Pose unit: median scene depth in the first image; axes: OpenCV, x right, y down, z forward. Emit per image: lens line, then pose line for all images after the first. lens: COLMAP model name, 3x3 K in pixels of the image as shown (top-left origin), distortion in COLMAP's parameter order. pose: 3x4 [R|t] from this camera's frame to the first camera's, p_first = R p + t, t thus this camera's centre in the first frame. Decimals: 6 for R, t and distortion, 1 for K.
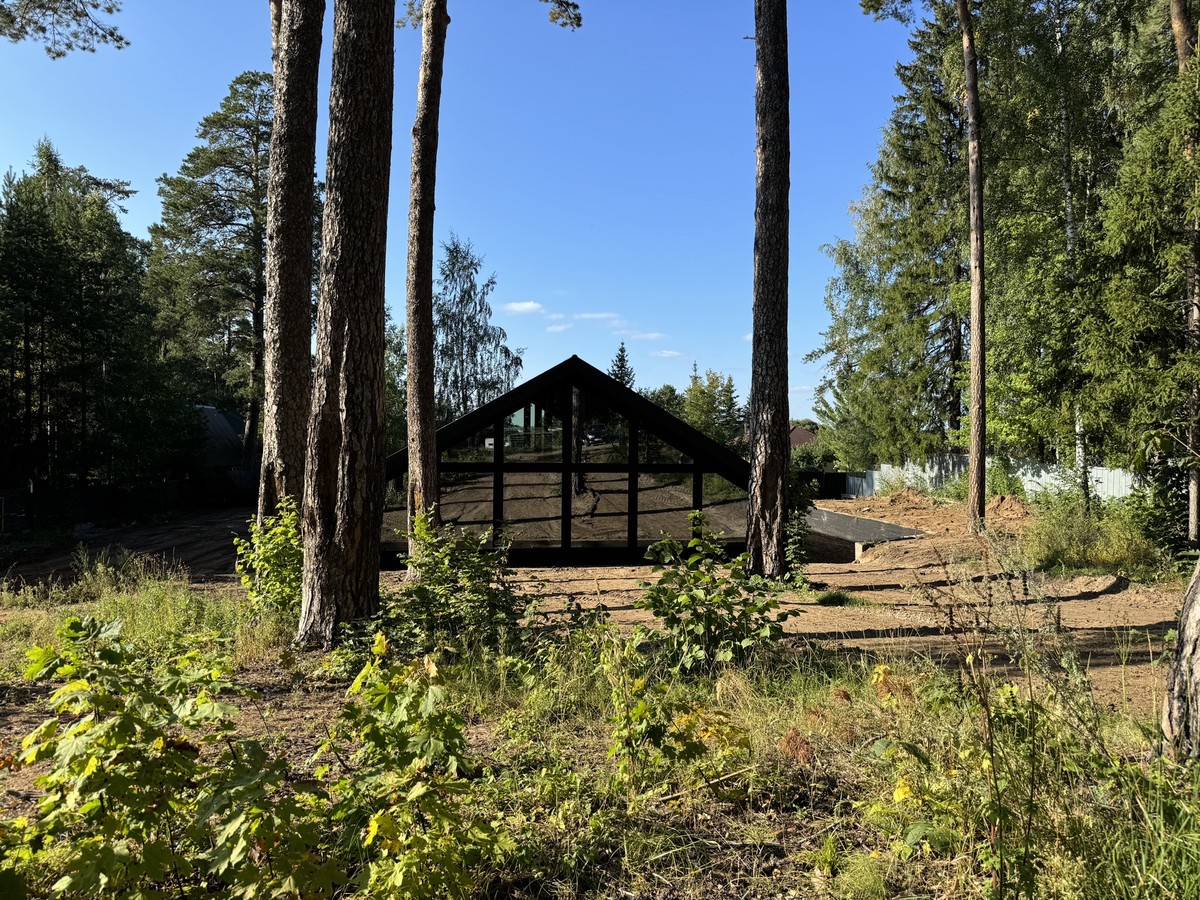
lens RADIAL K [[850.6, 0, 603.6], [0, 850.6, 453.0], [0, 0, 1]] dist [0.051380, -0.066719]
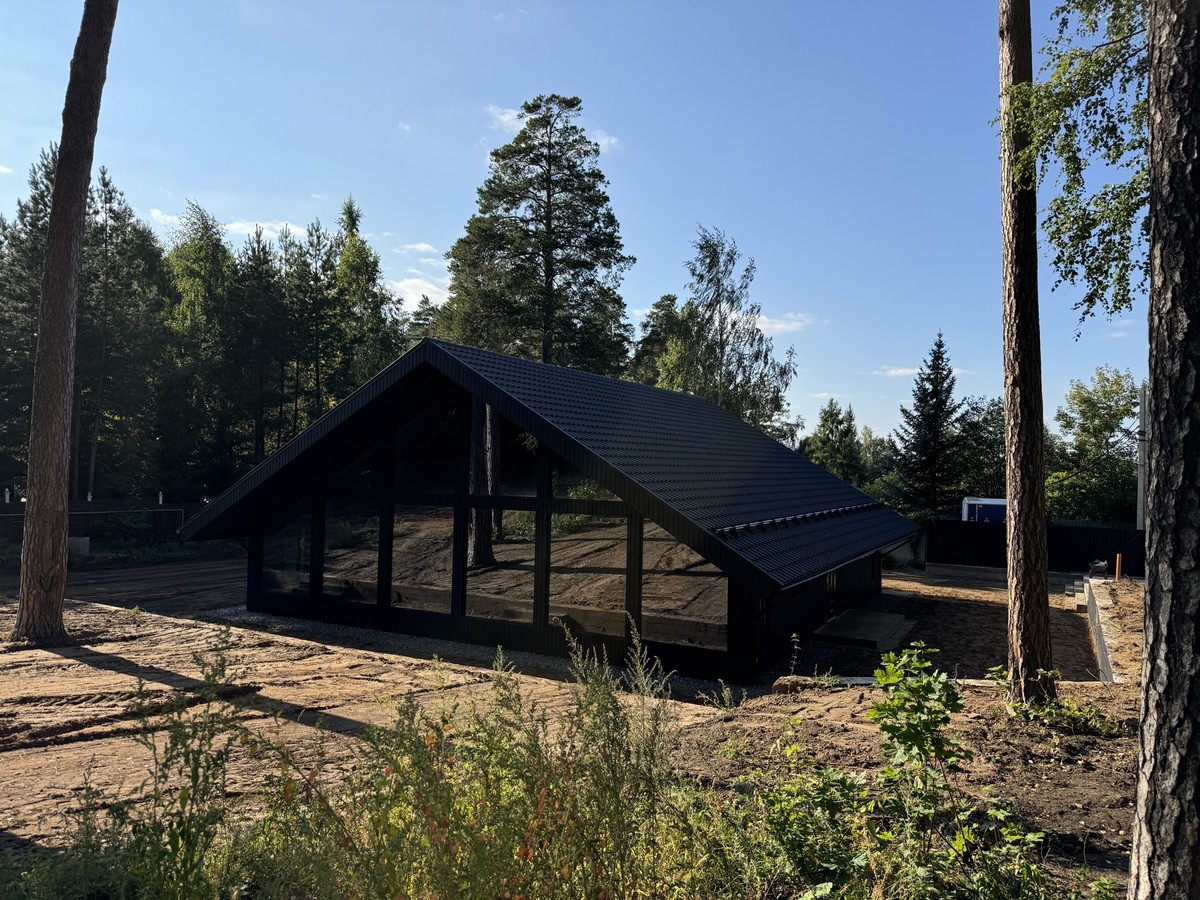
lens RADIAL K [[850.6, 0, 598.3], [0, 850.6, 456.5], [0, 0, 1]] dist [0.051380, -0.066719]
pose [[0.769842, 0.001562, -0.638233, 0.385083], [-0.025193, 0.999292, -0.027942, -0.002026], [0.637738, 0.037590, 0.769336, 0.410598]]
